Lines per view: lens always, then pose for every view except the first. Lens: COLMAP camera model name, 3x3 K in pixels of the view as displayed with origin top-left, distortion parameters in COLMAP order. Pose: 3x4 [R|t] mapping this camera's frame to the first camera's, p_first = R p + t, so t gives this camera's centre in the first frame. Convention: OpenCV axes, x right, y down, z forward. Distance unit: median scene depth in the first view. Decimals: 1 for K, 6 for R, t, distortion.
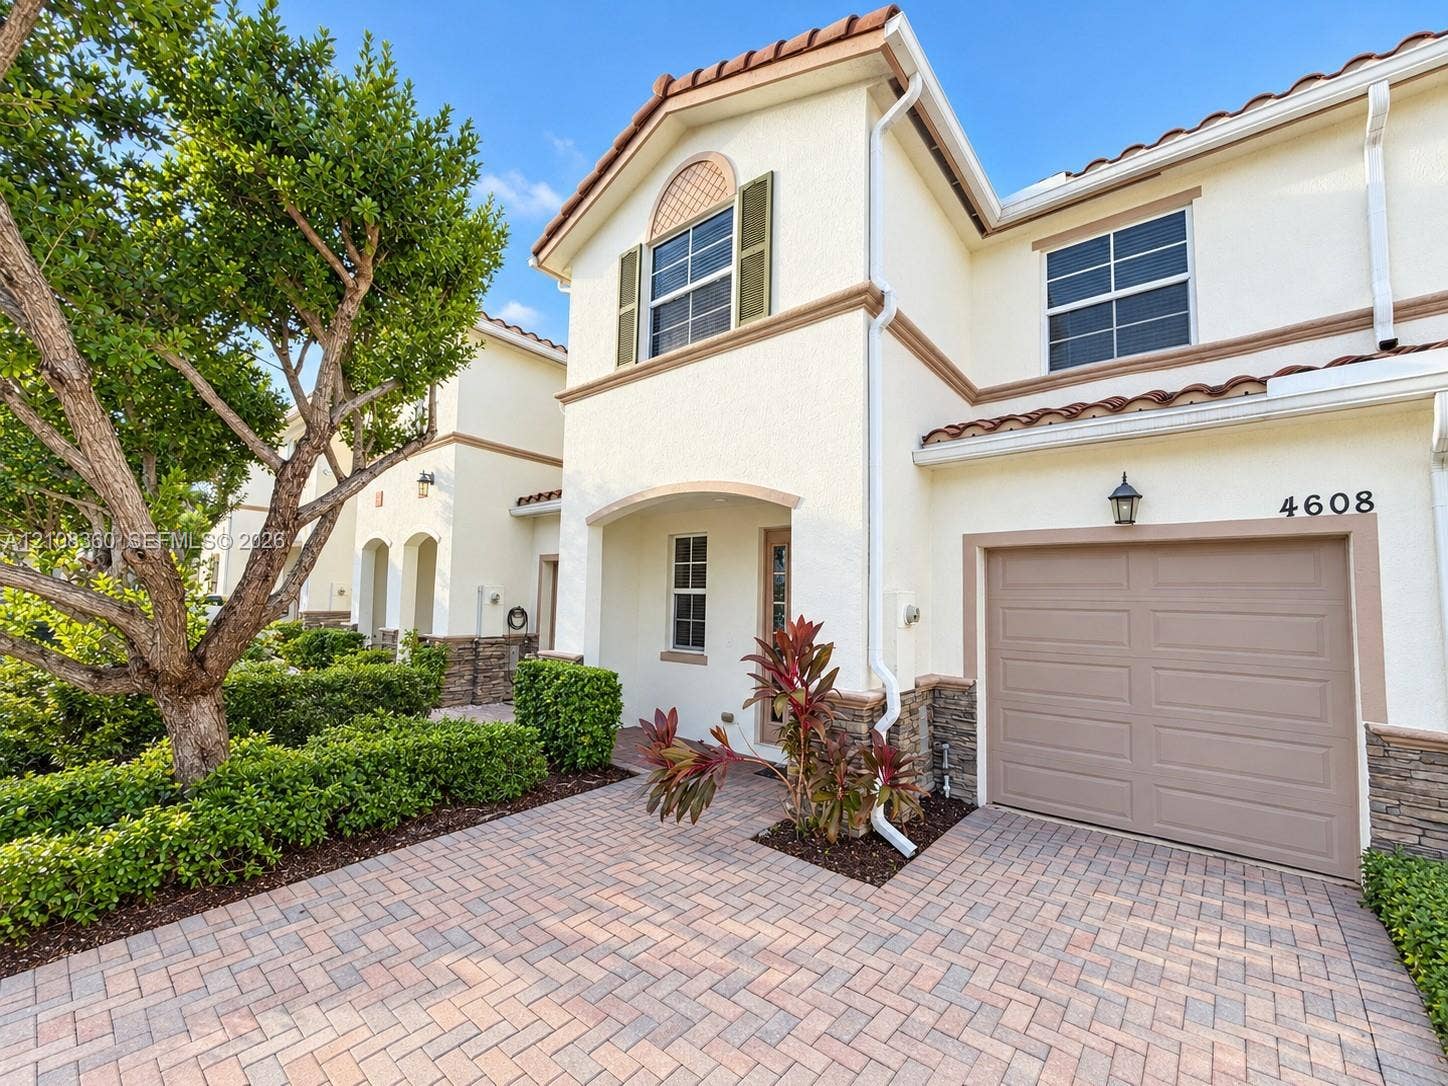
lens RADIAL K [[579.3, 0, 723.2], [0, 579.3, 542.2], [0, 0, 1]] dist [0.001440, 0.000033]
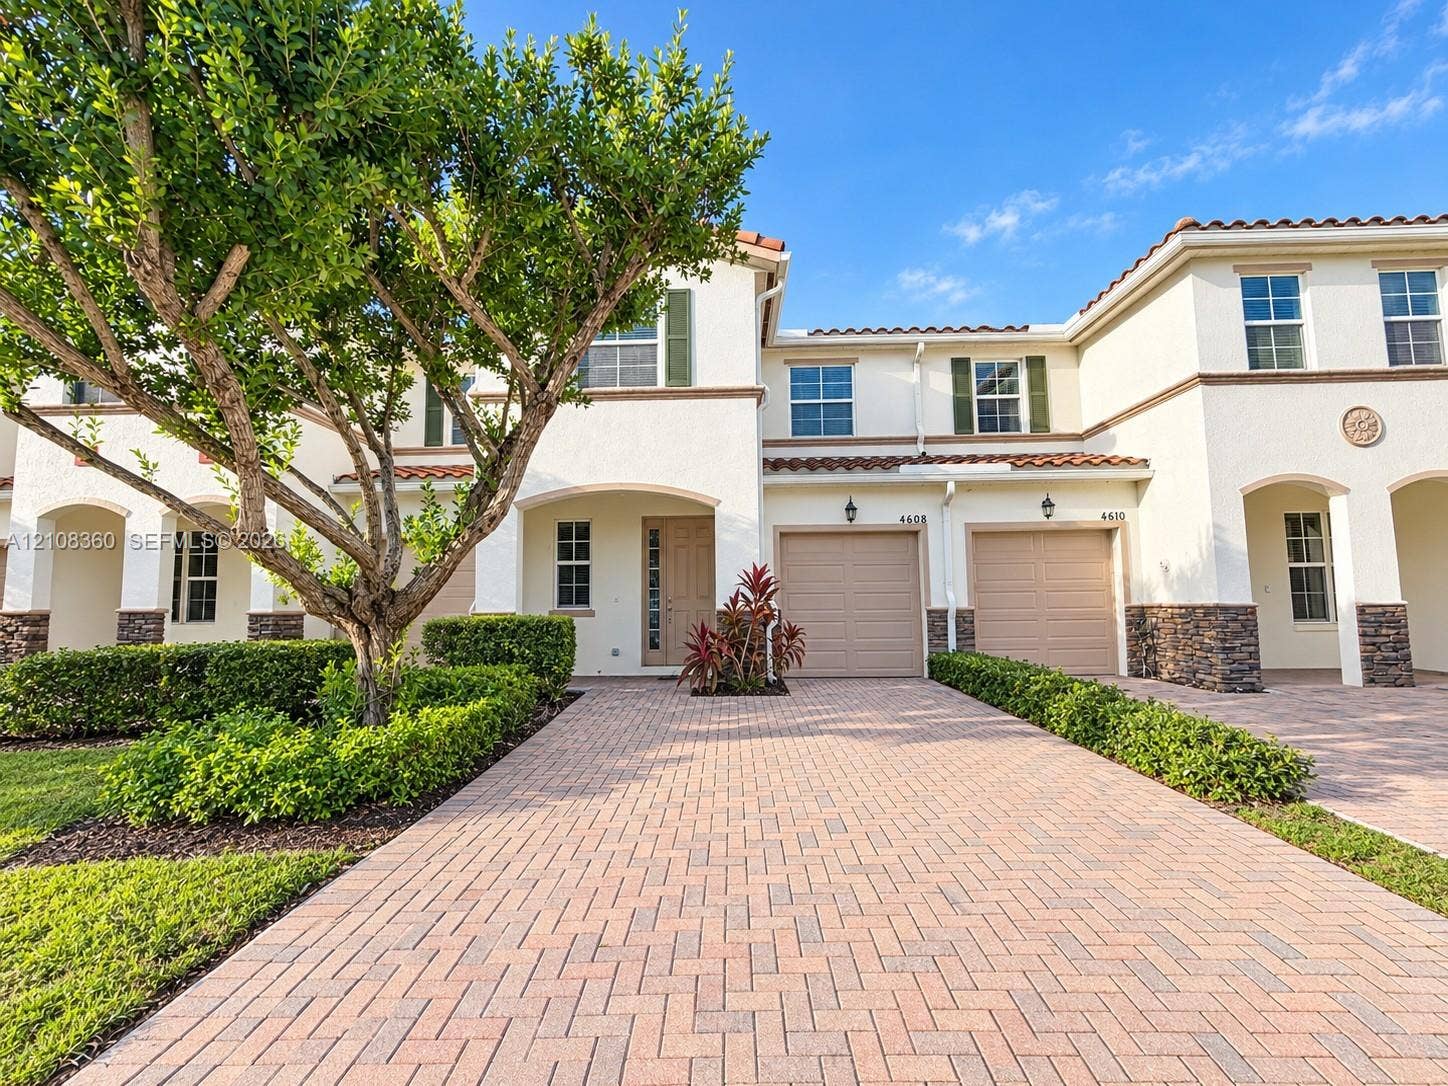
lens RADIAL K [[579.3, 0, 723.0], [0, 579.3, 543.5], [0, 0, 1]] dist [0.001440, 0.000033]
pose [[0.785498, 0.014090, 0.618703, -0.778088], [-0.024918, 0.999650, 0.008870, 0.027377], [-0.618362, -0.022385, 0.785575, -0.304422]]
